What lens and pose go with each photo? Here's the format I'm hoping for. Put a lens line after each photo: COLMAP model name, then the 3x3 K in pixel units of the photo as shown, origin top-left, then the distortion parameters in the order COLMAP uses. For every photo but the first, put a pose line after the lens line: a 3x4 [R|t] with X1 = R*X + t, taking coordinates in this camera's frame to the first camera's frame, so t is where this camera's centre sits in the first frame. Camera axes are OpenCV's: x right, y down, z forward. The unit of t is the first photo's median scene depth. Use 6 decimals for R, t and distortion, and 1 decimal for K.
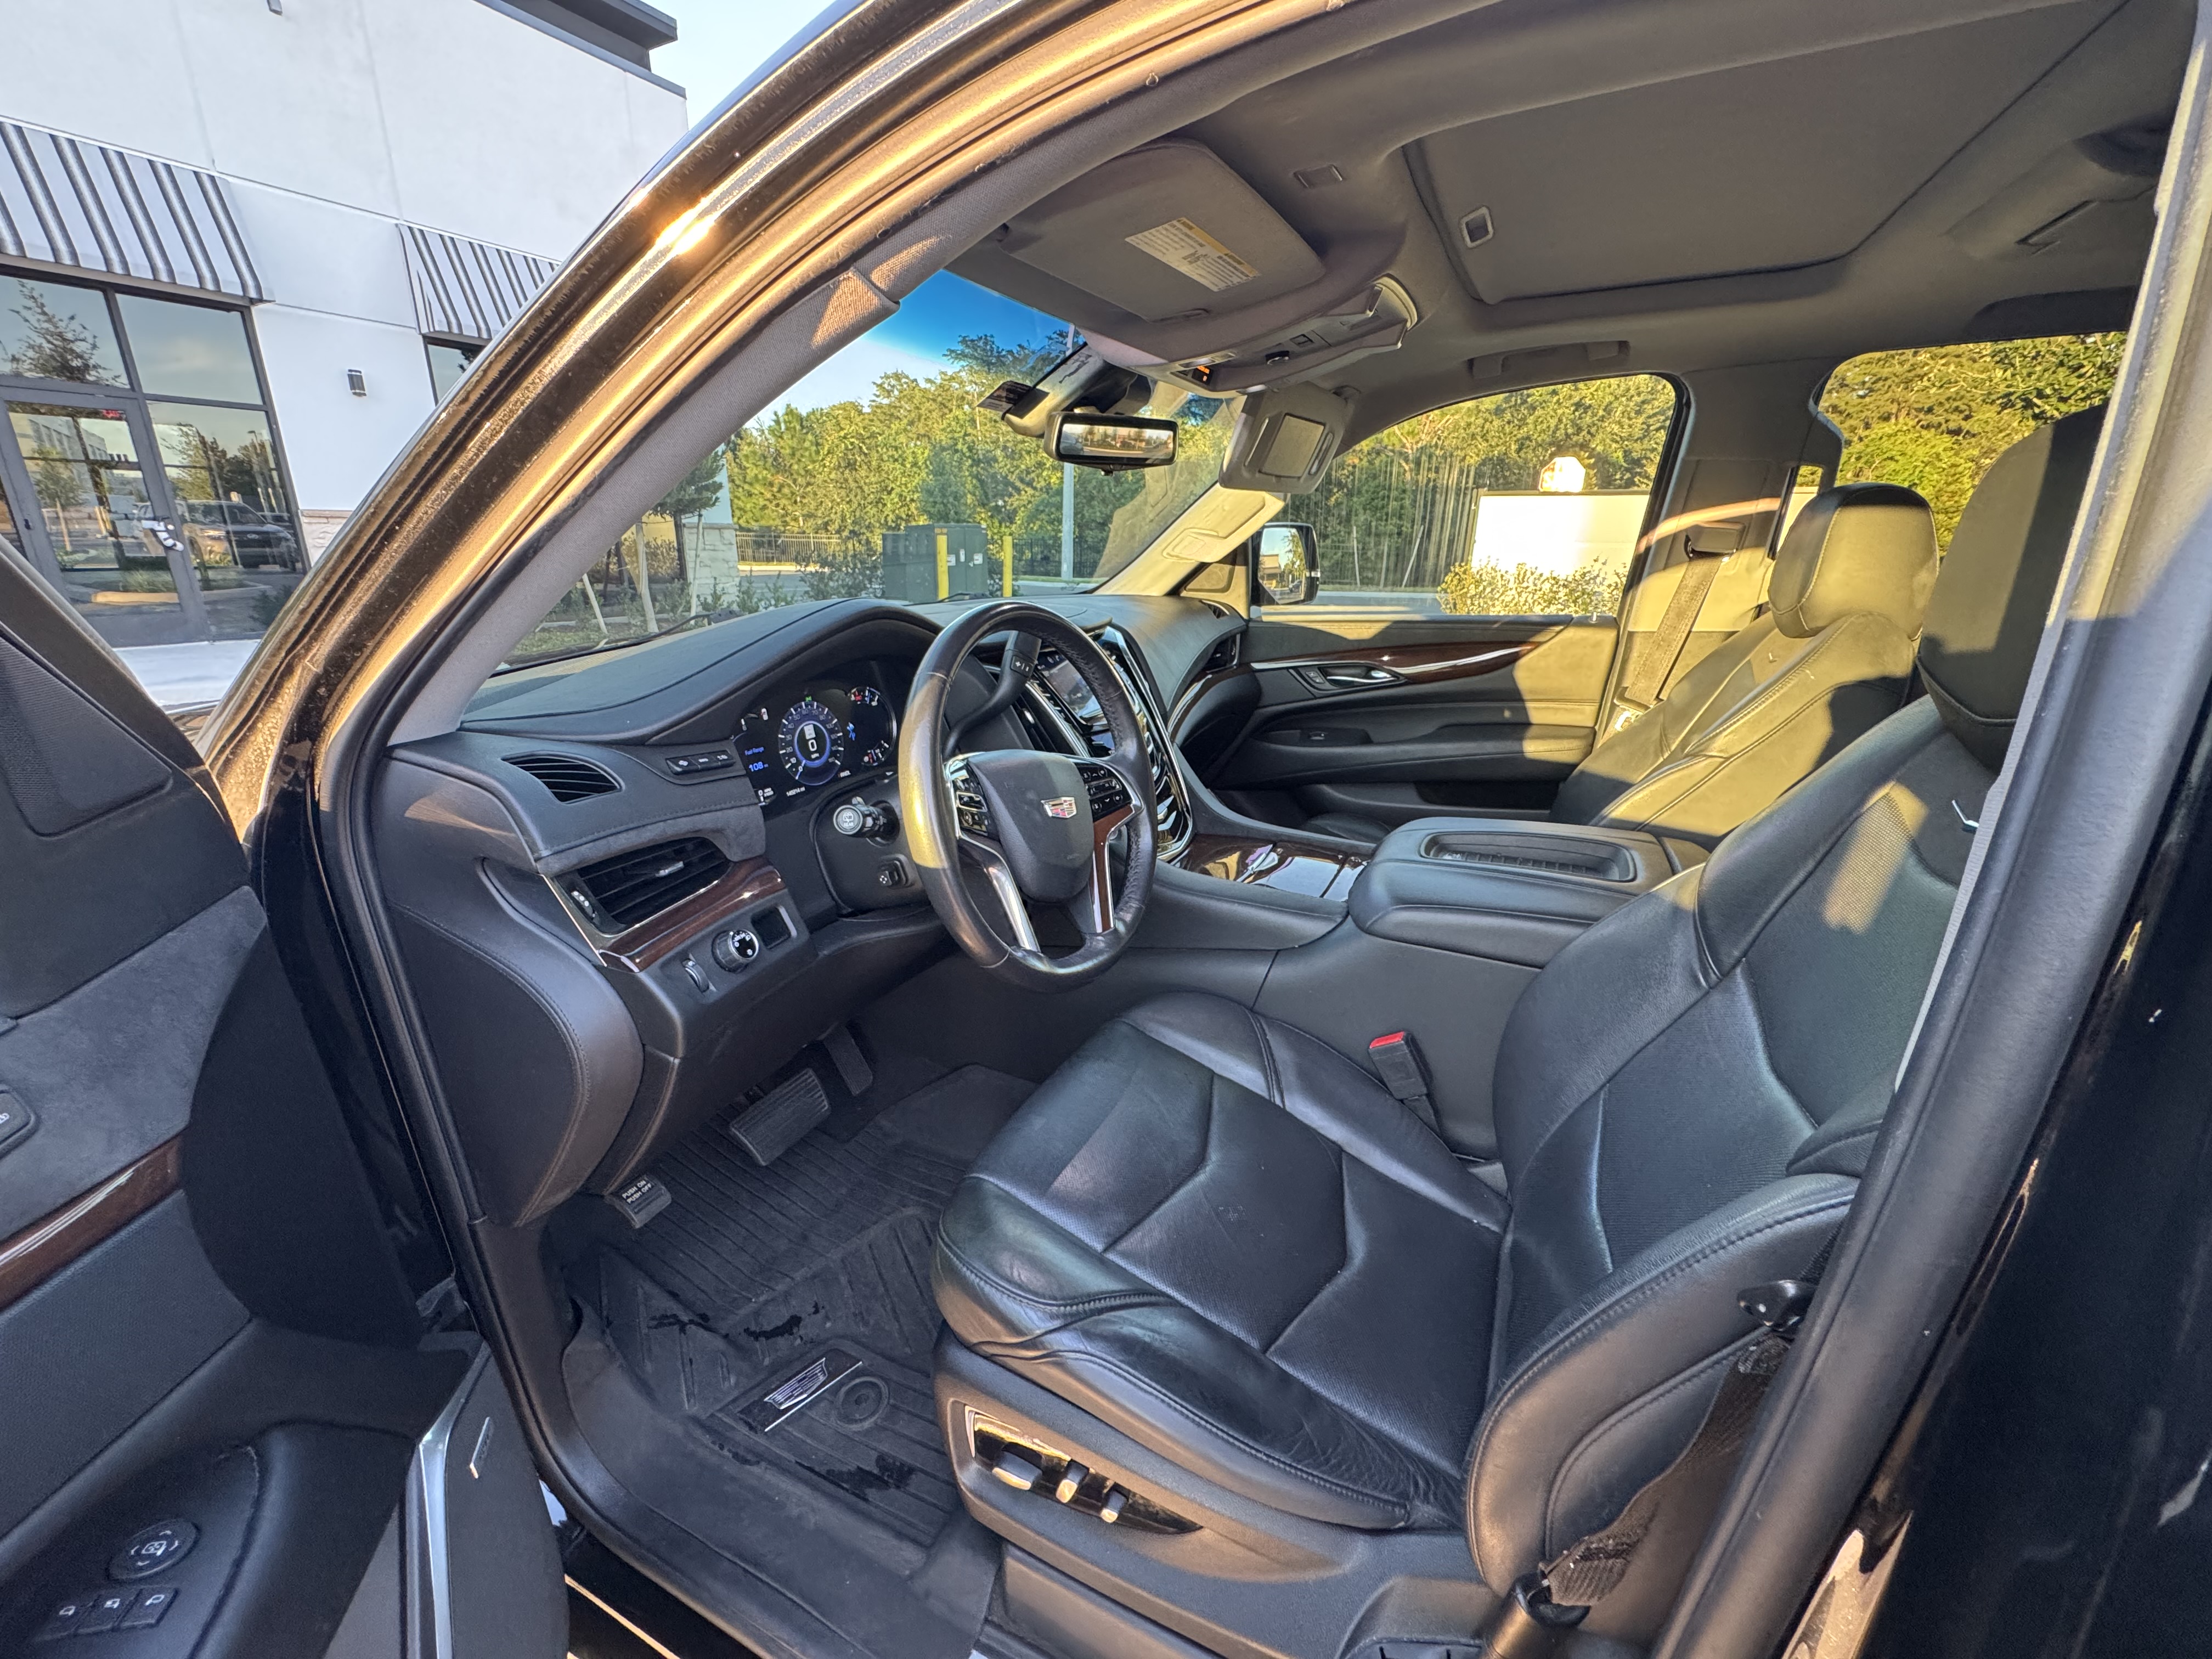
lens RADIAL K [[884.4, 0, 1101.5], [0, 884.4, 827.5], [0, 0, 1]] dist [-0.001517, -0.000754]
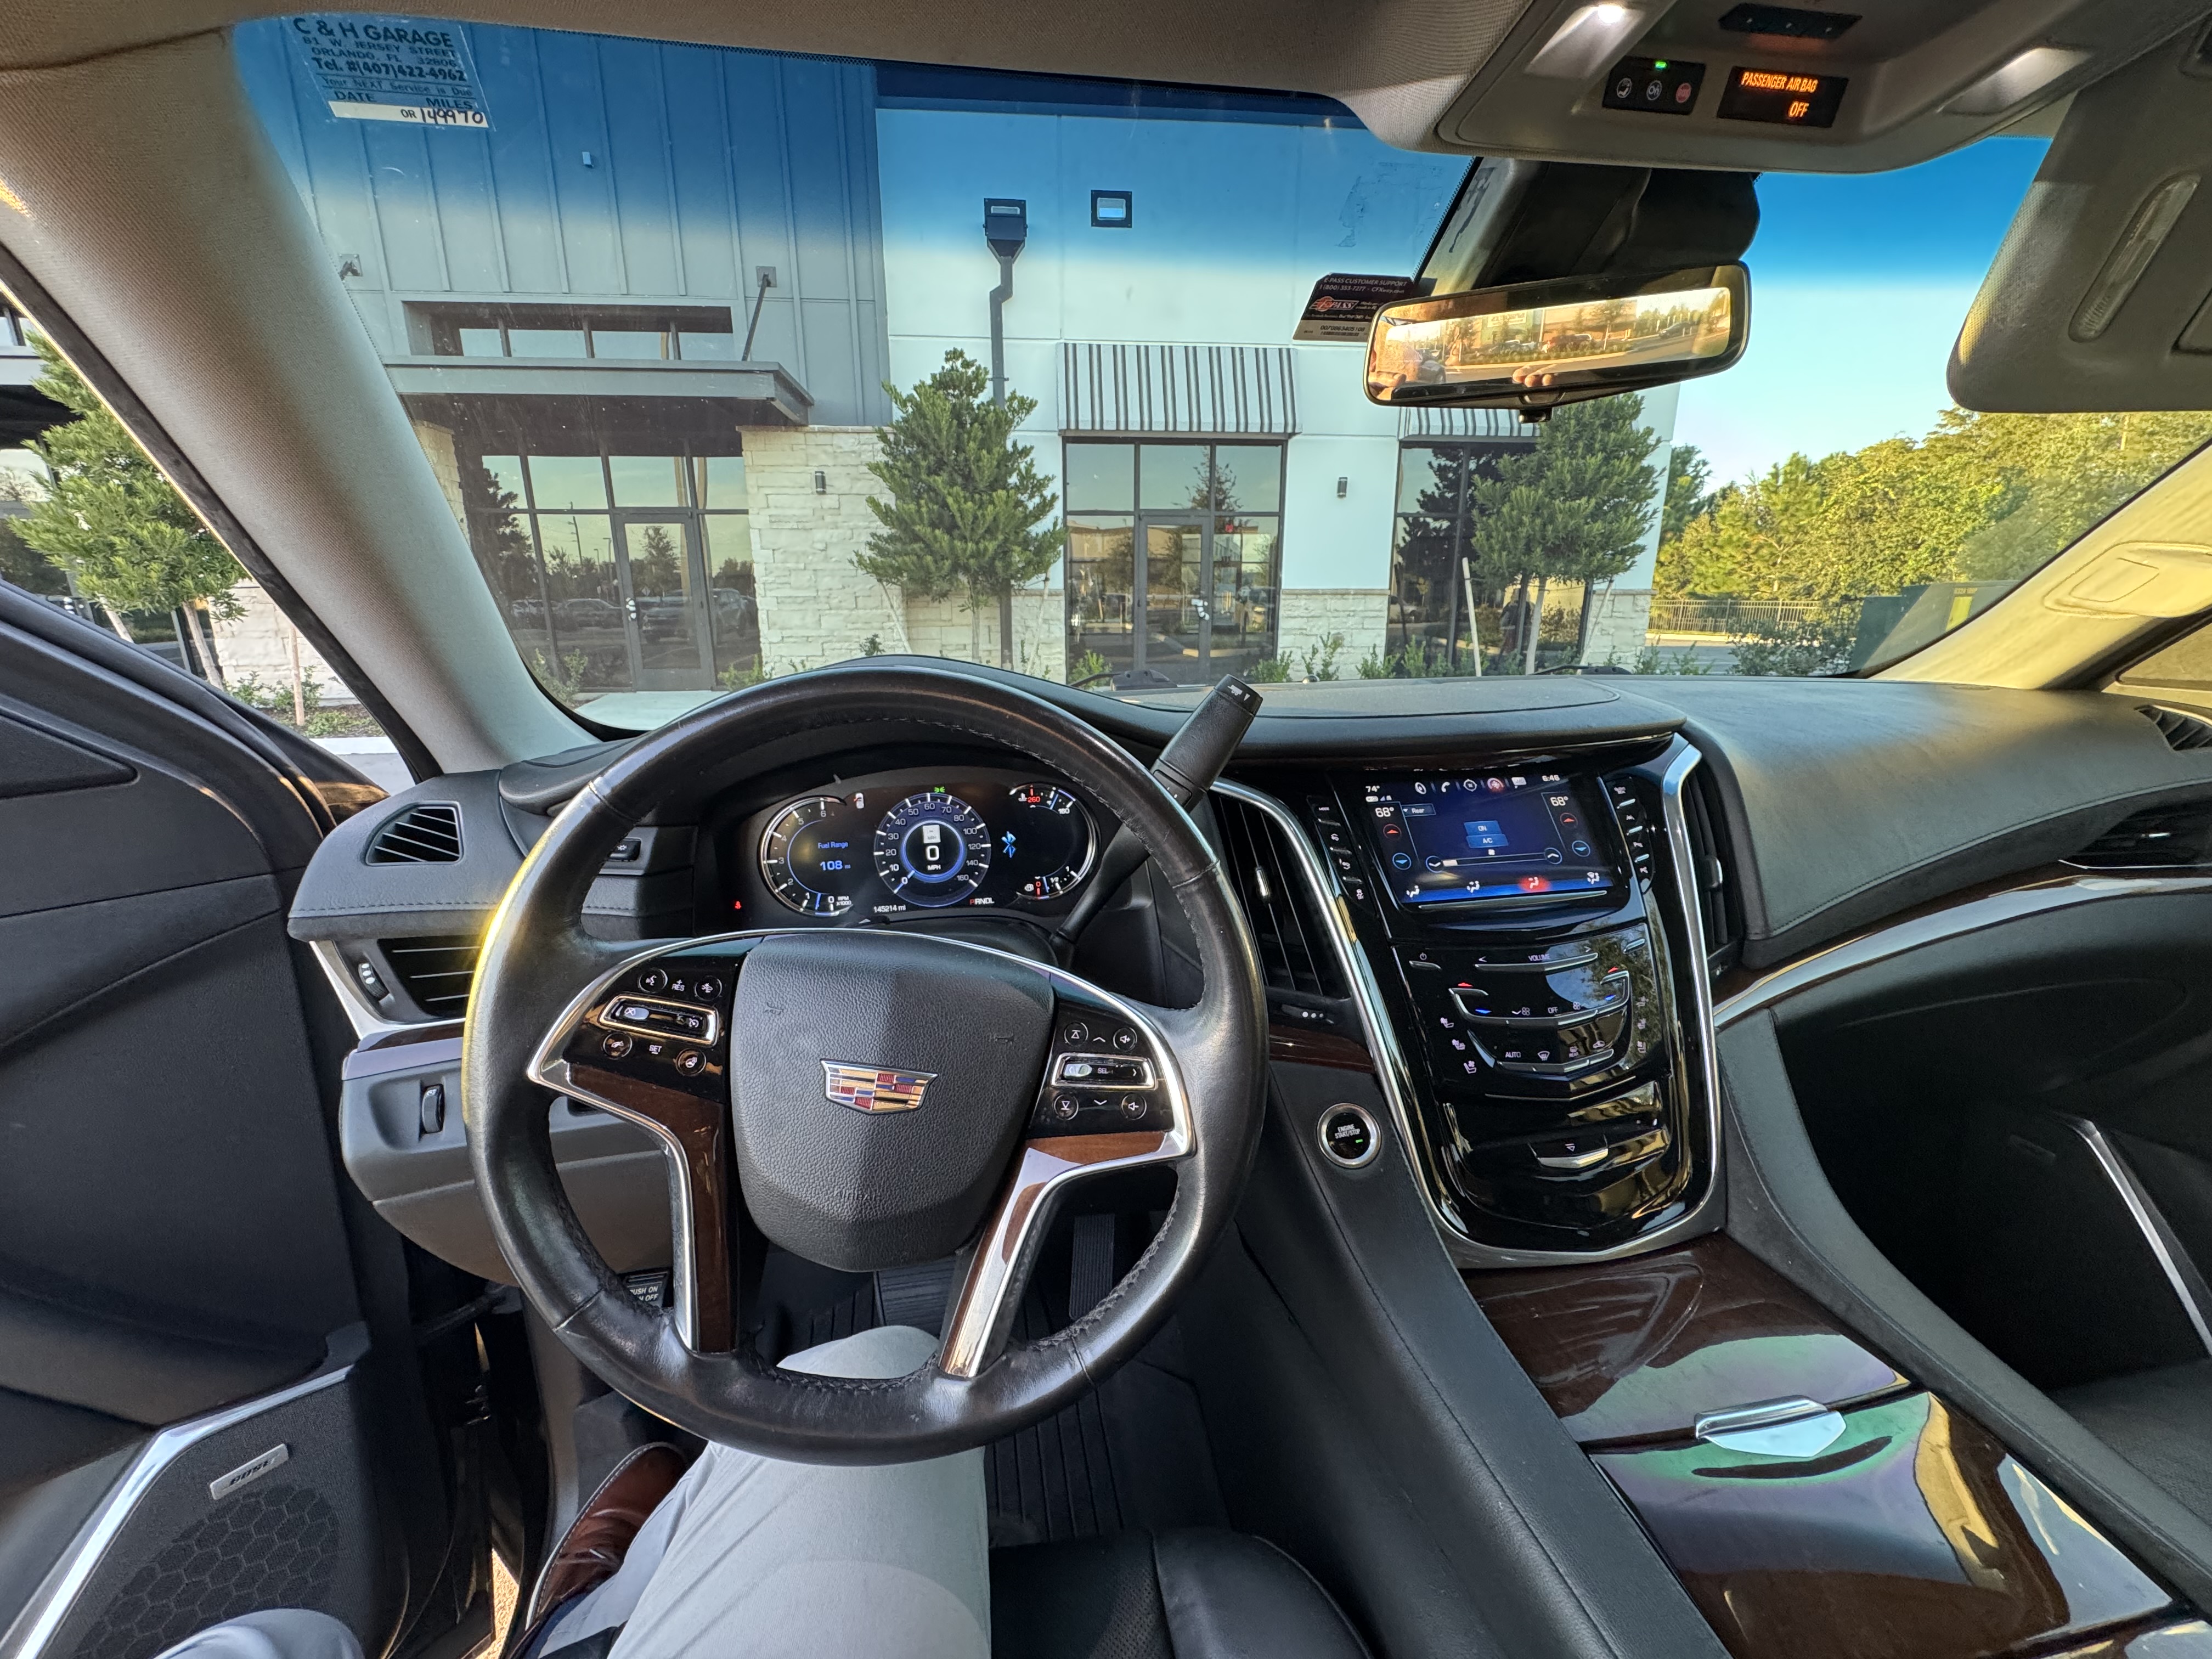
lens RADIAL K [[884.4, 0, 1115.9], [0, 884.4, 818.9], [0, 0, 1]] dist [-0.001517, -0.000754]
pose [[0.576613, 0.175086, -0.798036, 0.314250], [-0.241123, 0.969729, 0.038534, -0.172879], [0.780626, 0.170206, 0.601376, 0.633552]]
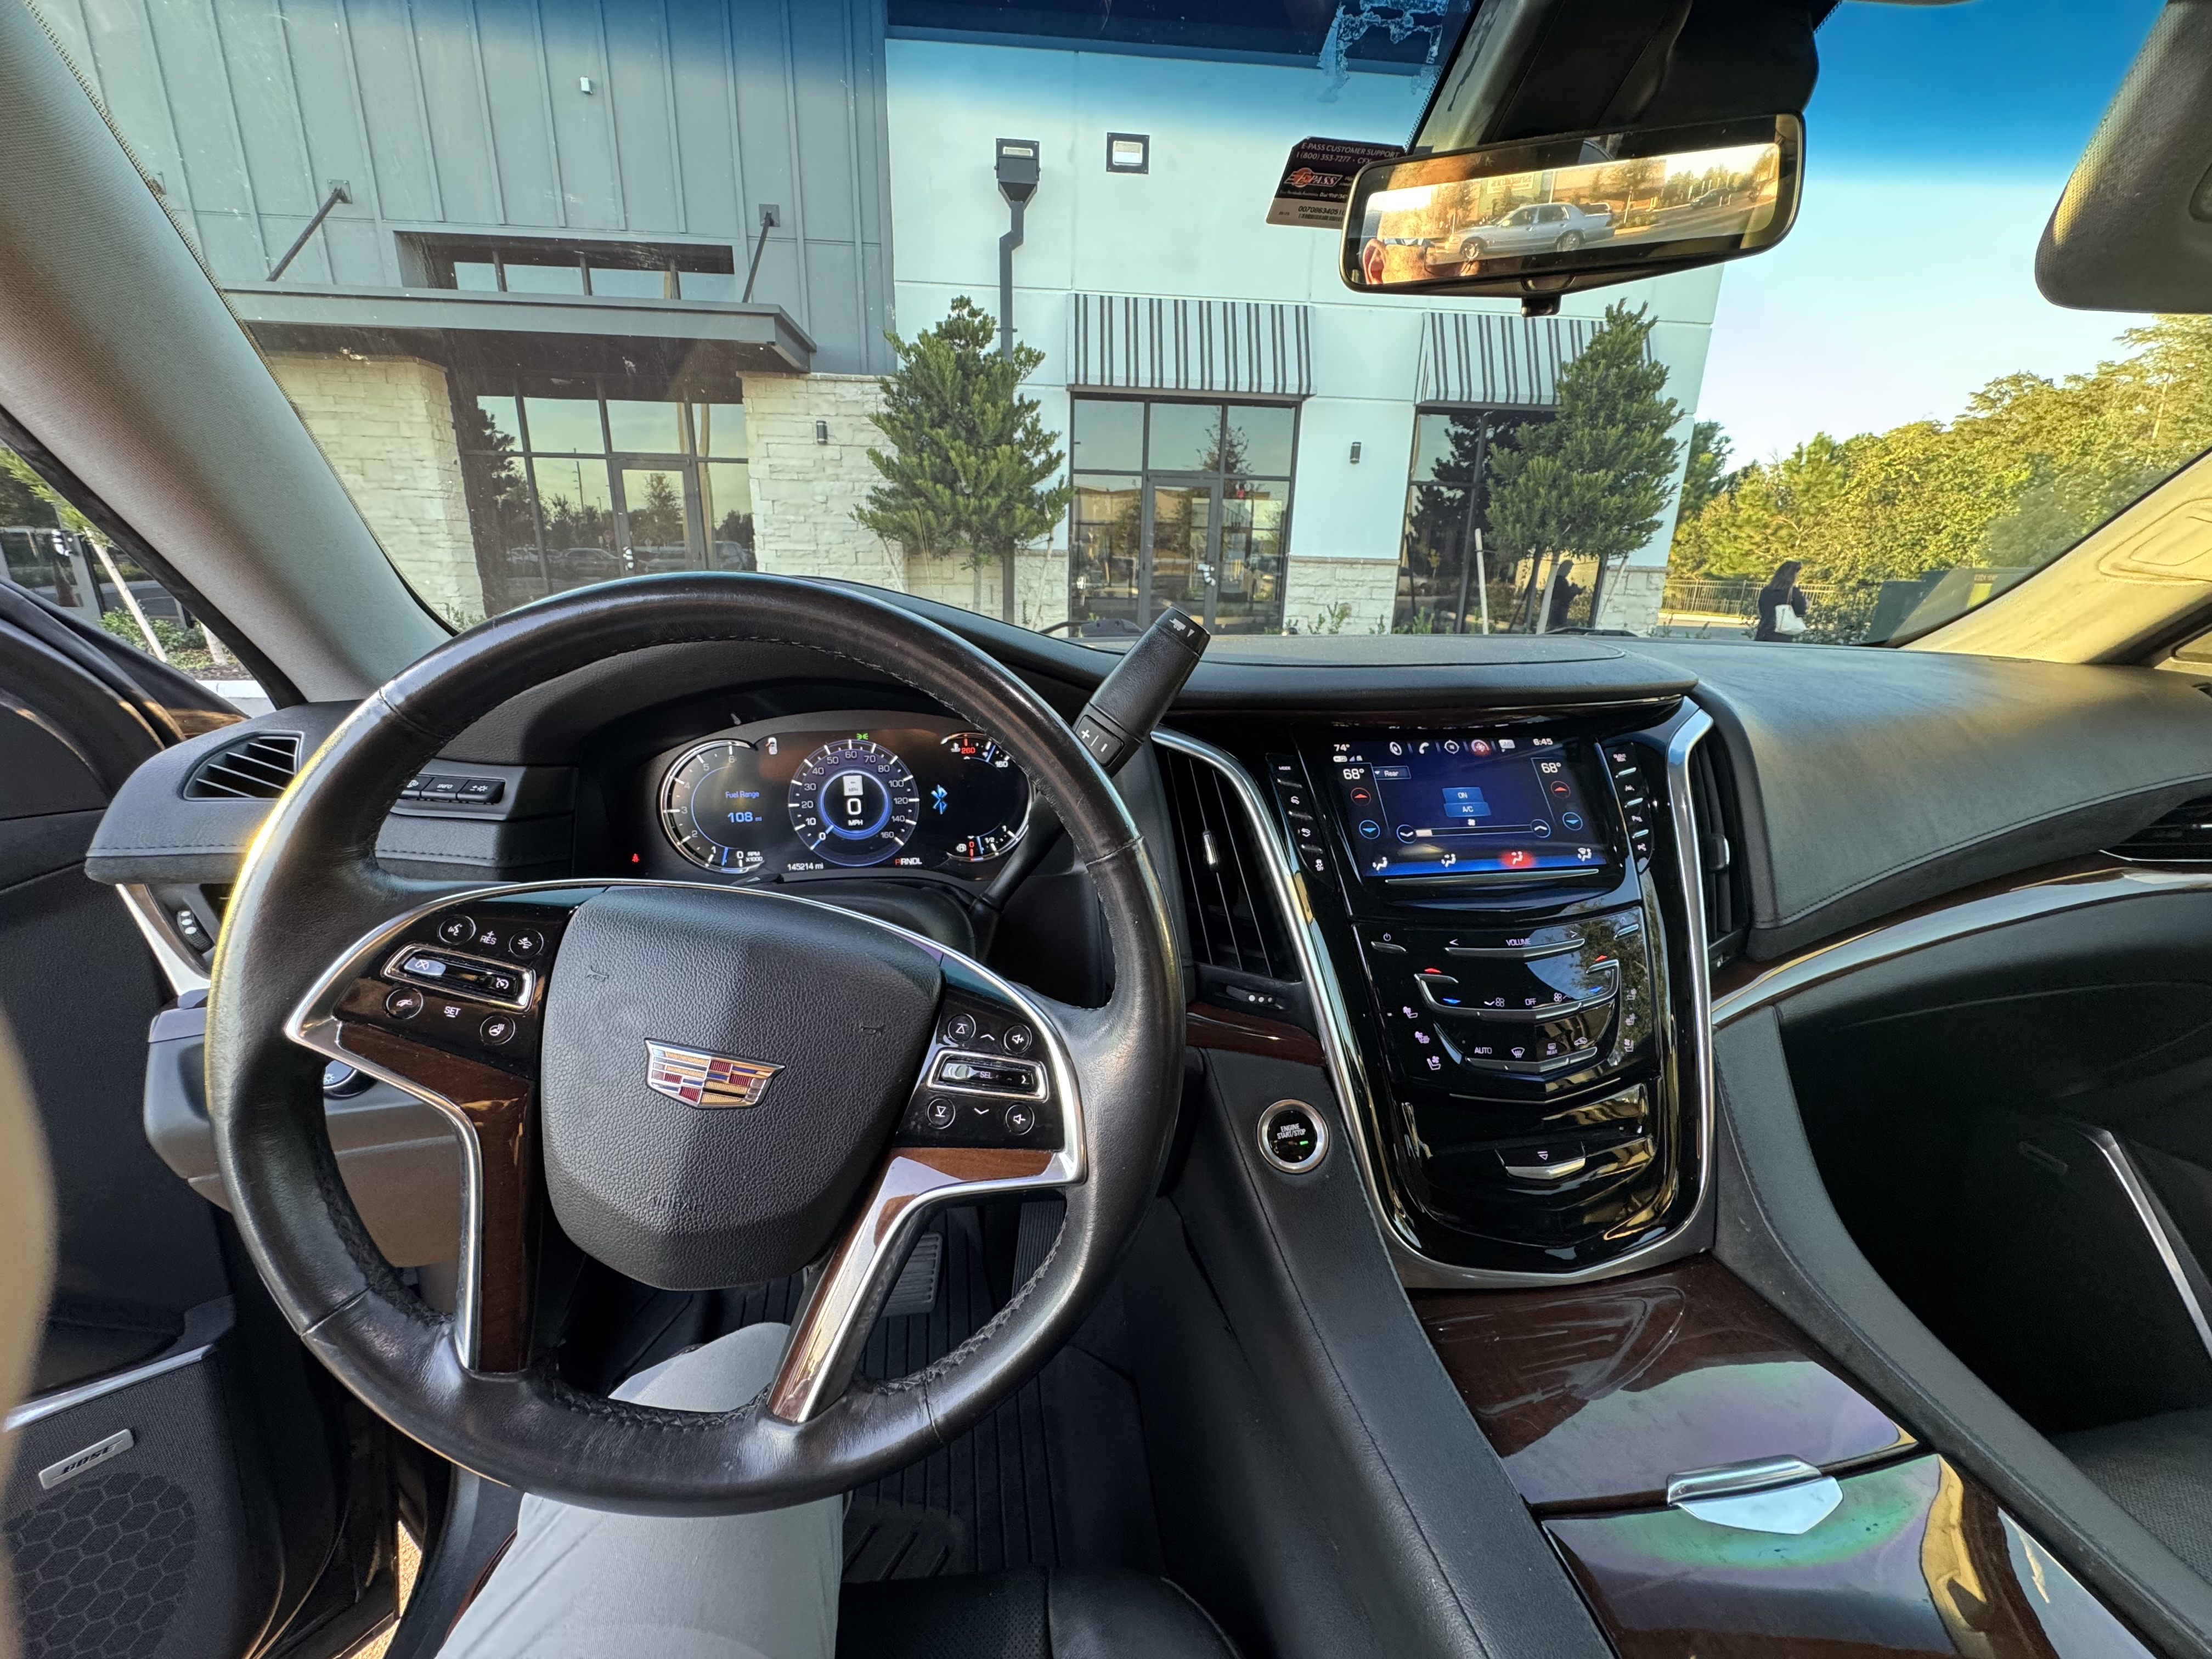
lens RADIAL K [[884.4, 0, 1117.2], [0, 884.4, 819.7], [0, 0, 1]] dist [-0.001517, -0.000754]
pose [[0.570040, 0.221358, -0.791236, 0.285893], [-0.268329, 0.960375, 0.075361, -0.173645], [0.776565, 0.169353, 0.606849, 0.708280]]
